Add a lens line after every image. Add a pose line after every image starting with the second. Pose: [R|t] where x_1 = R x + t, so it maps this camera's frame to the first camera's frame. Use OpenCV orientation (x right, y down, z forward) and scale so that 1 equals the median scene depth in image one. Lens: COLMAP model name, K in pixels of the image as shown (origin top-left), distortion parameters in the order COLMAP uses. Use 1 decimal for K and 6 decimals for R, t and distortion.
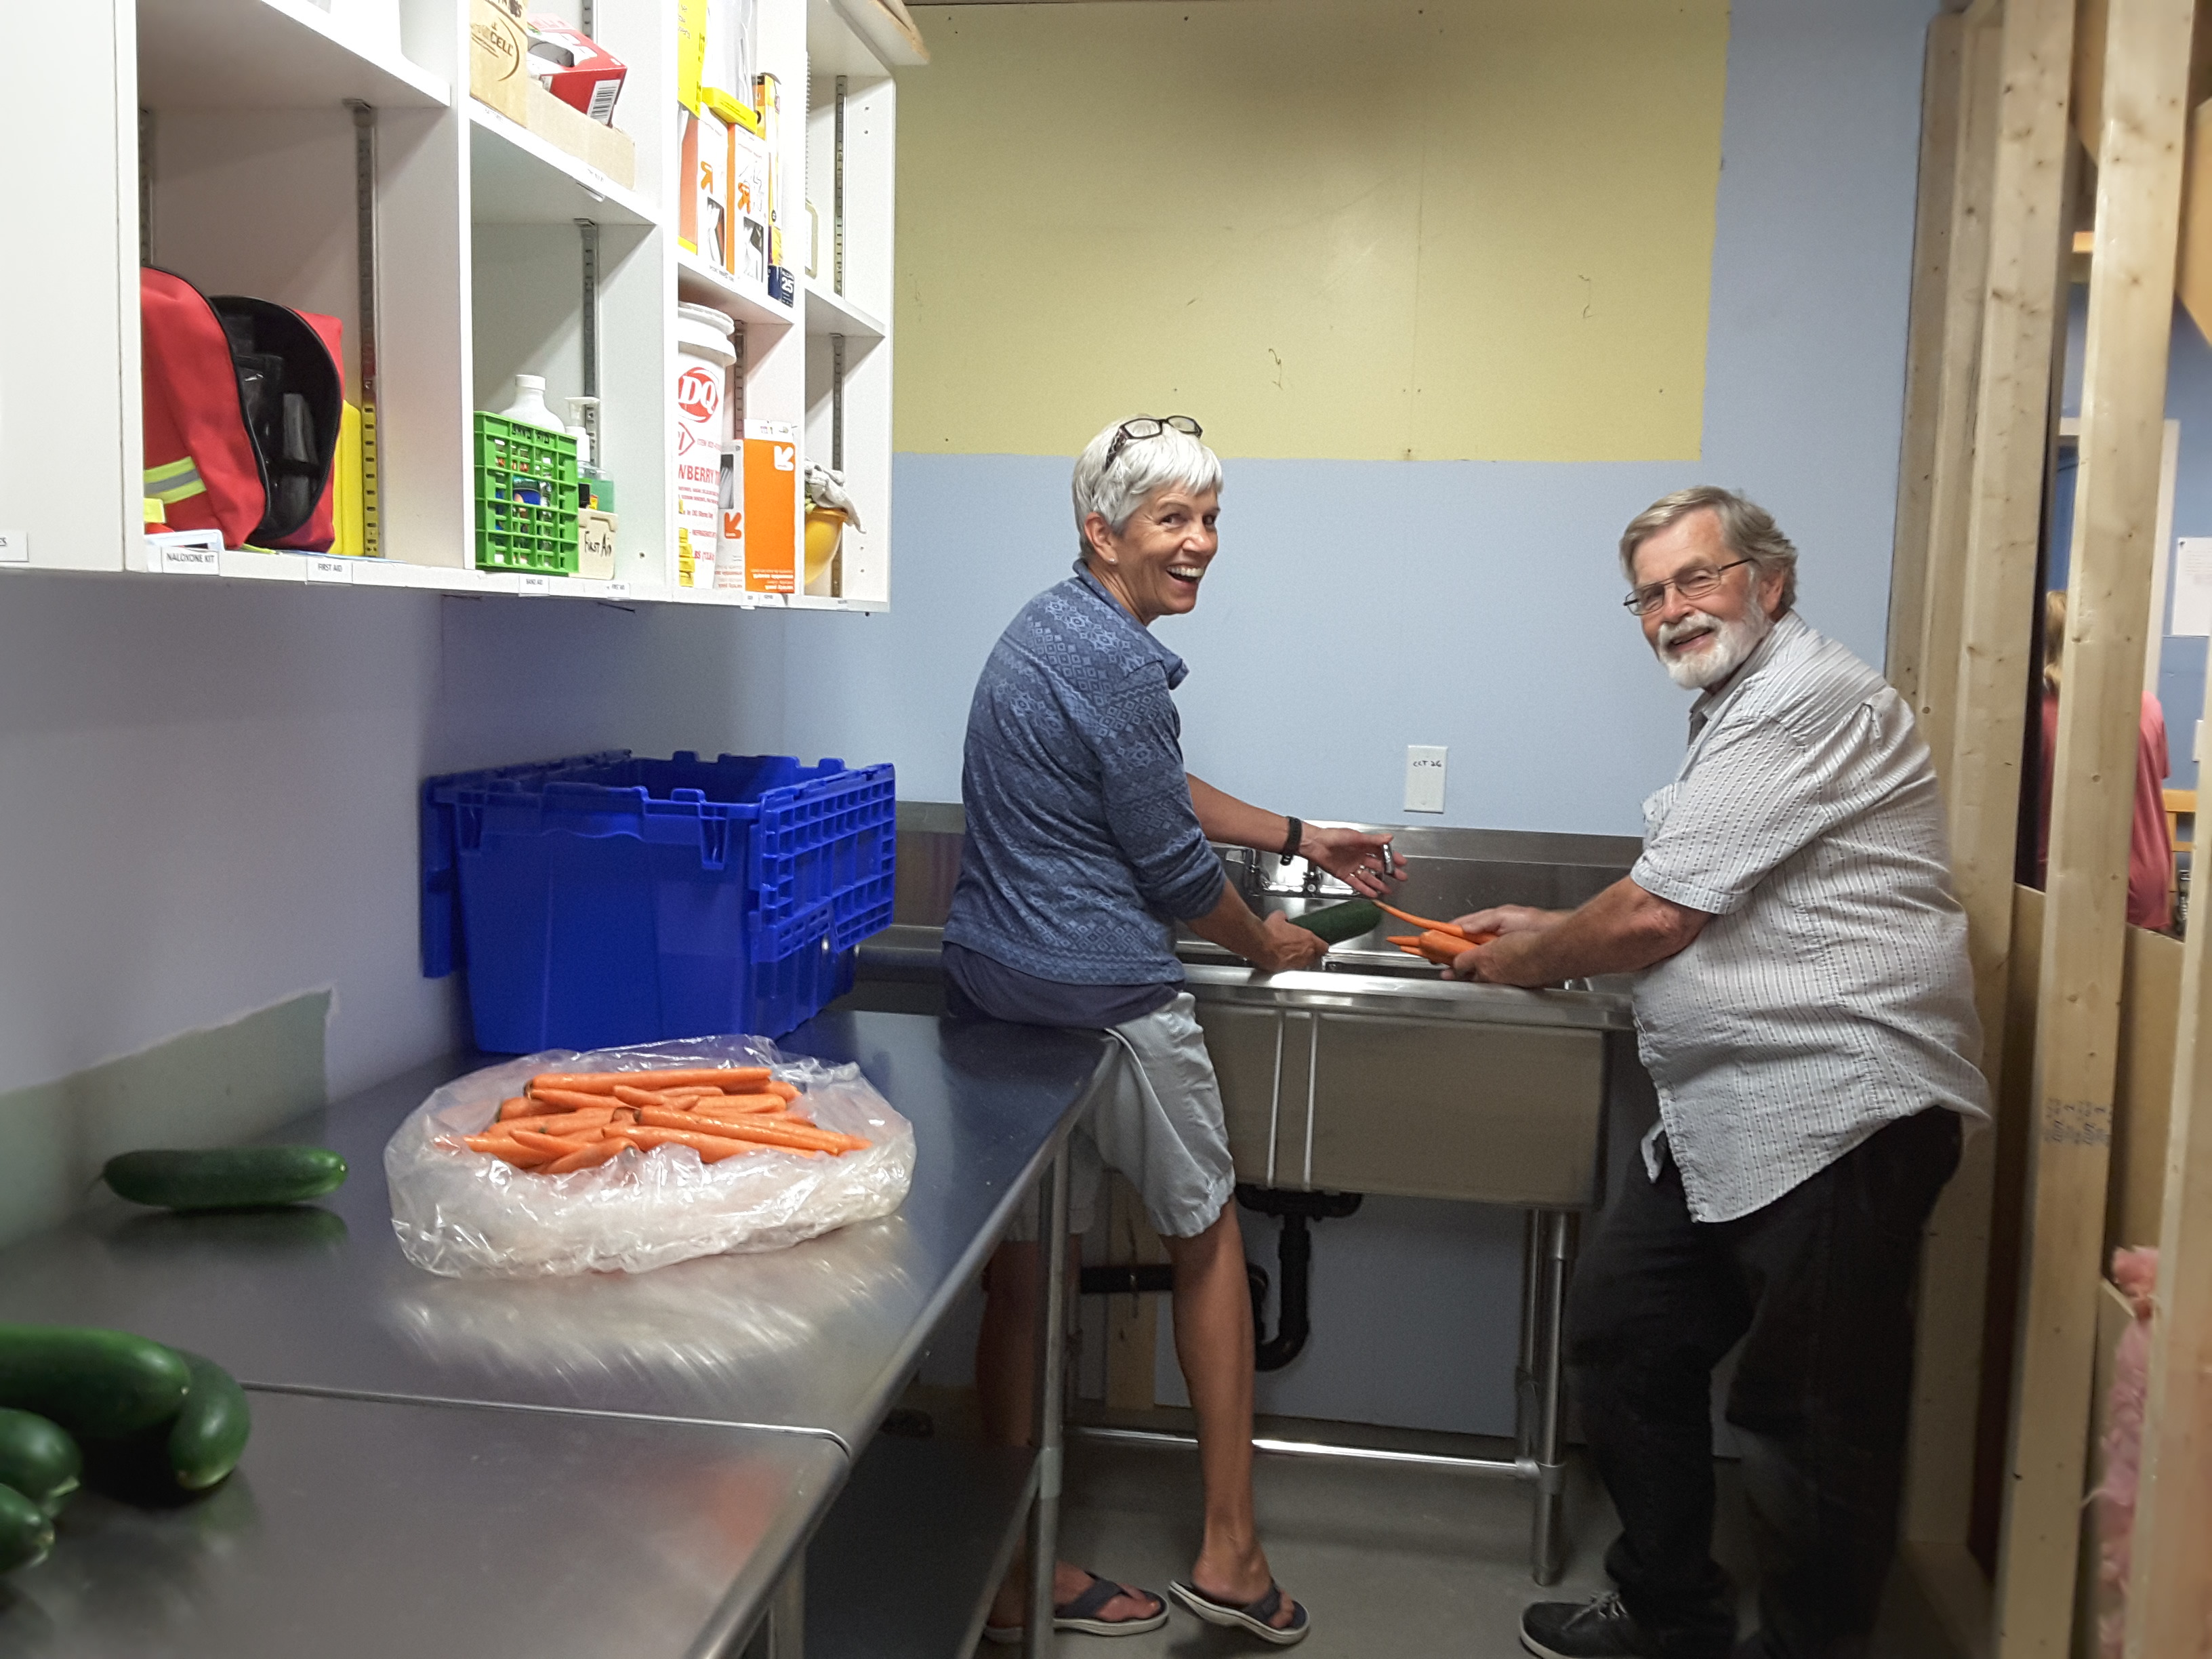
lens RADIAL K [[1949.3, 0, 1104.5], [0, 1949.3, 806.8], [0, 0, 1]] dist [0.137380, -0.219212]
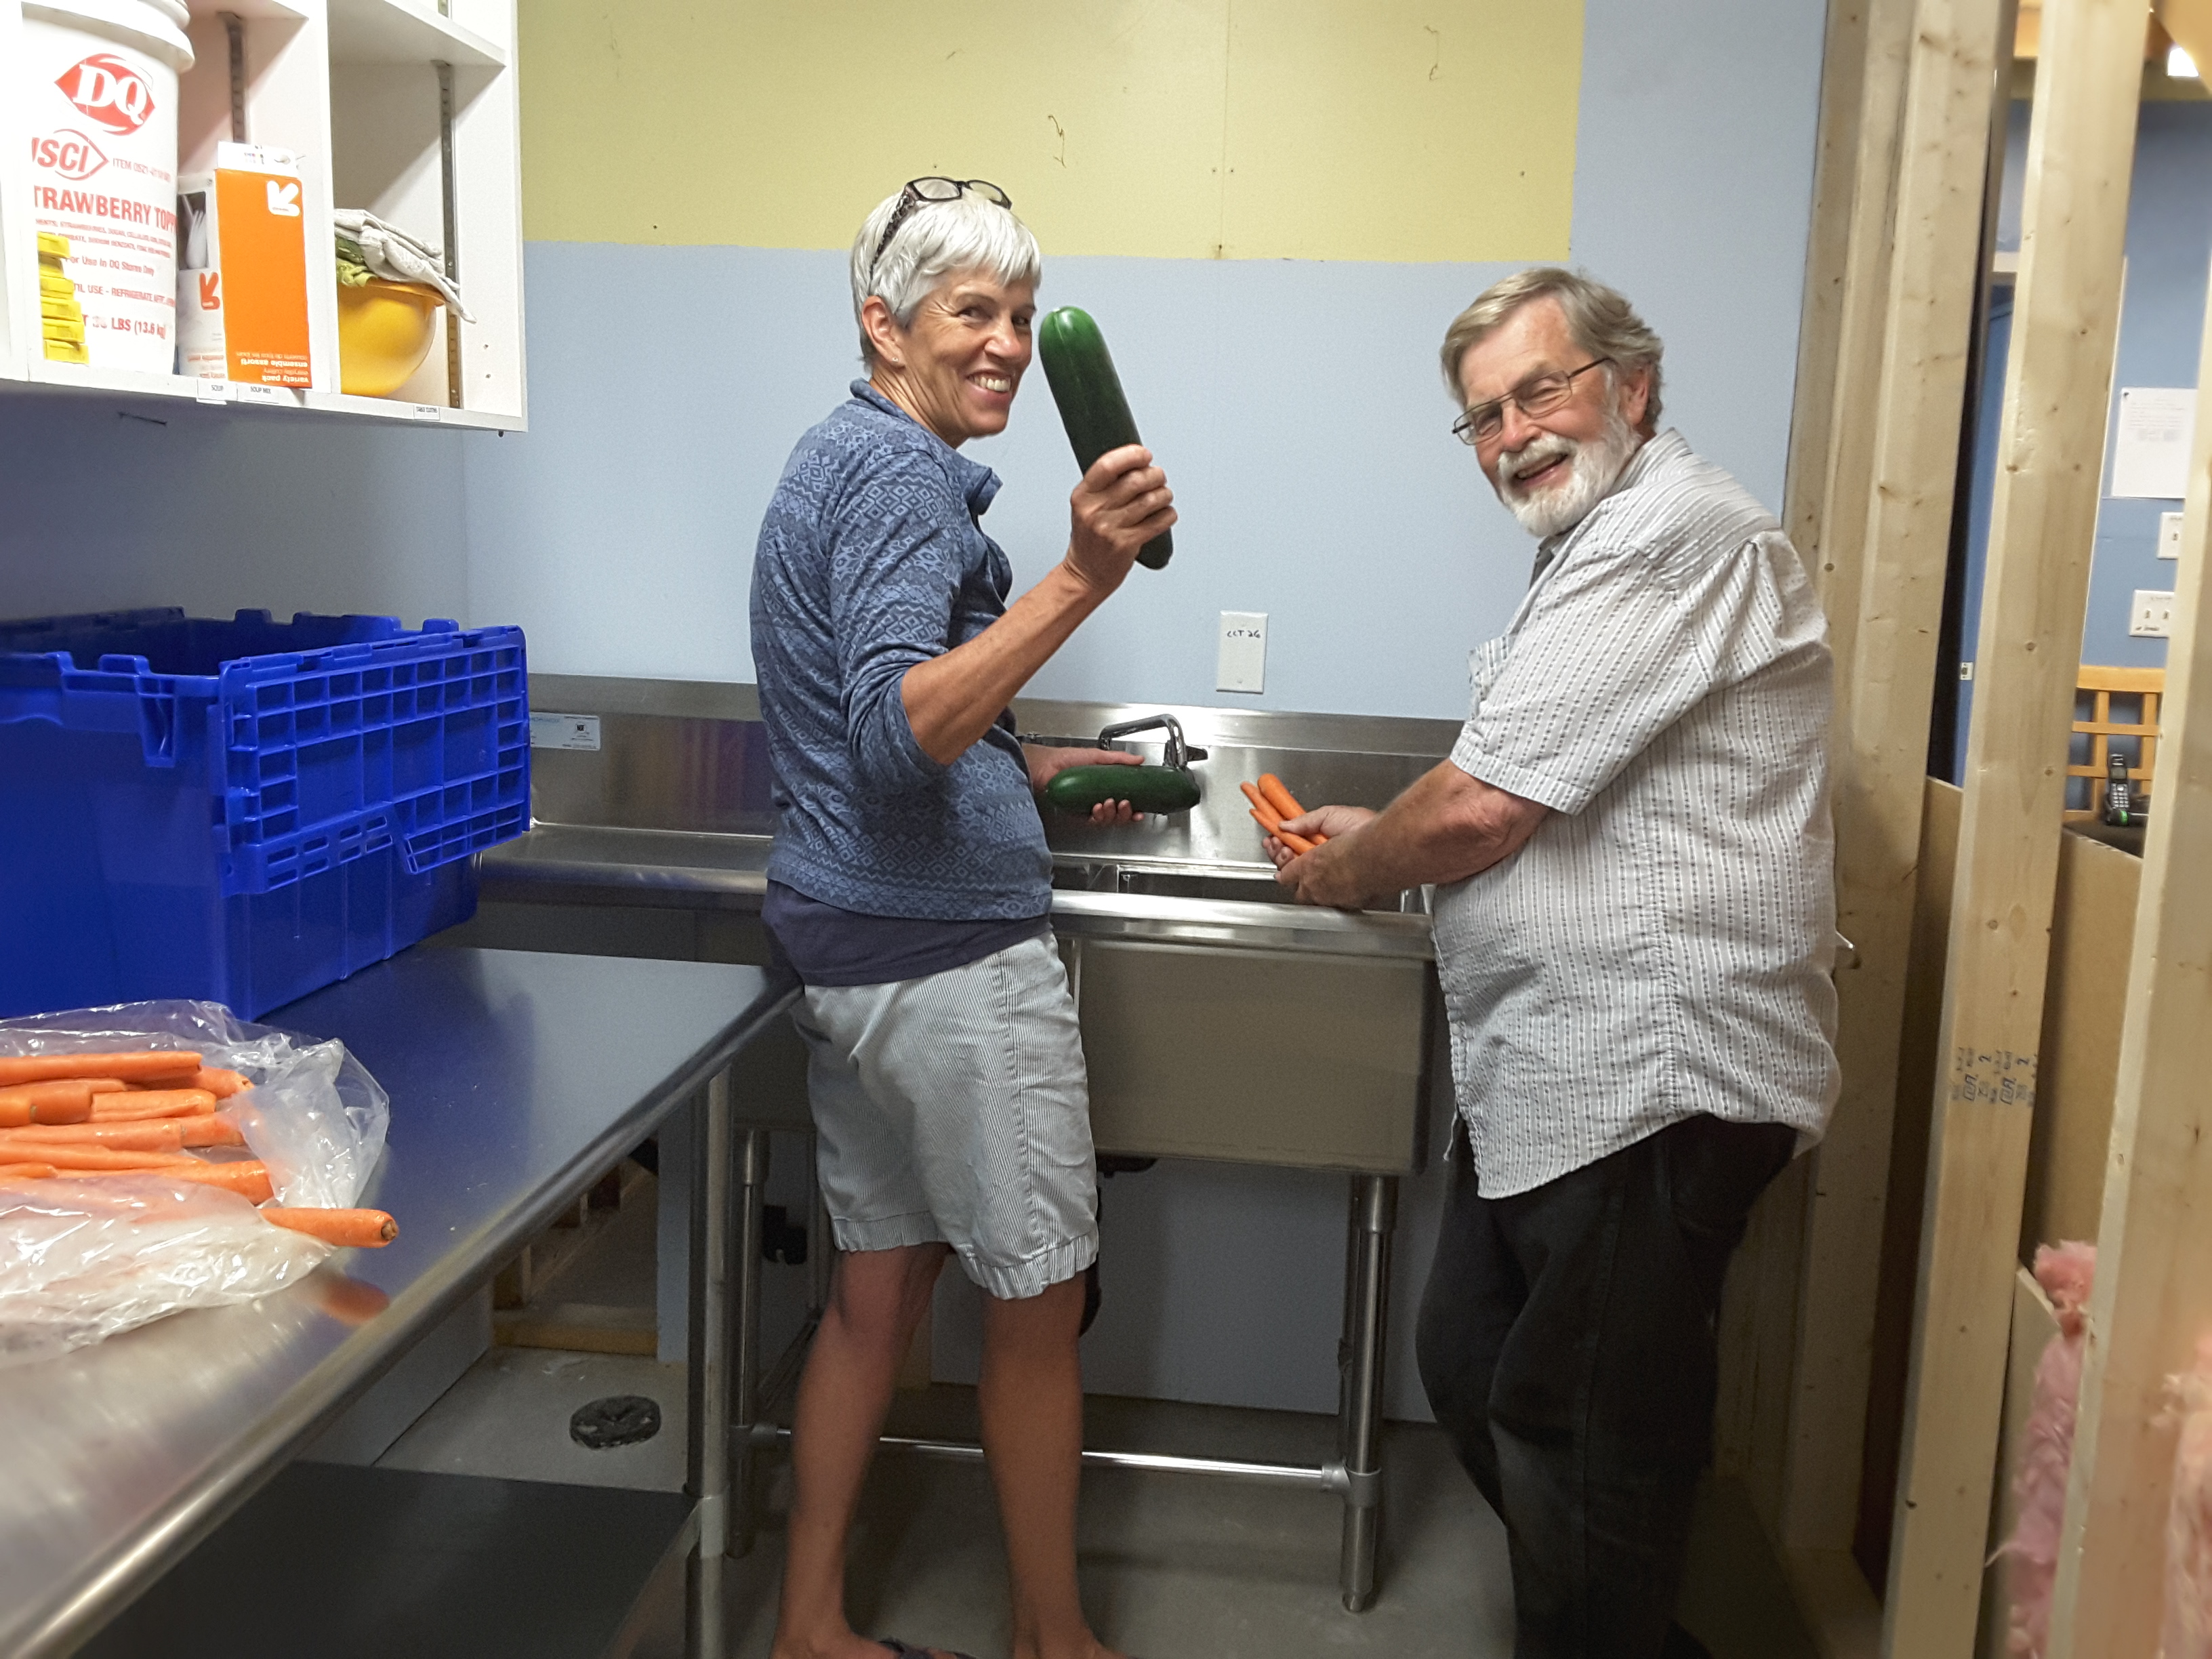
lens RADIAL K [[1826.4, 0, 1165.1], [0, 1826.4, 805.3], [0, 0, 1]] dist [0.110352, -0.173355]
pose [[0.999379, -0.001493, 0.035209, 0.127320], [-0.000780, 0.997921, 0.064442, 0.001284], [-0.035232, -0.064430, 0.997300, 0.269770]]
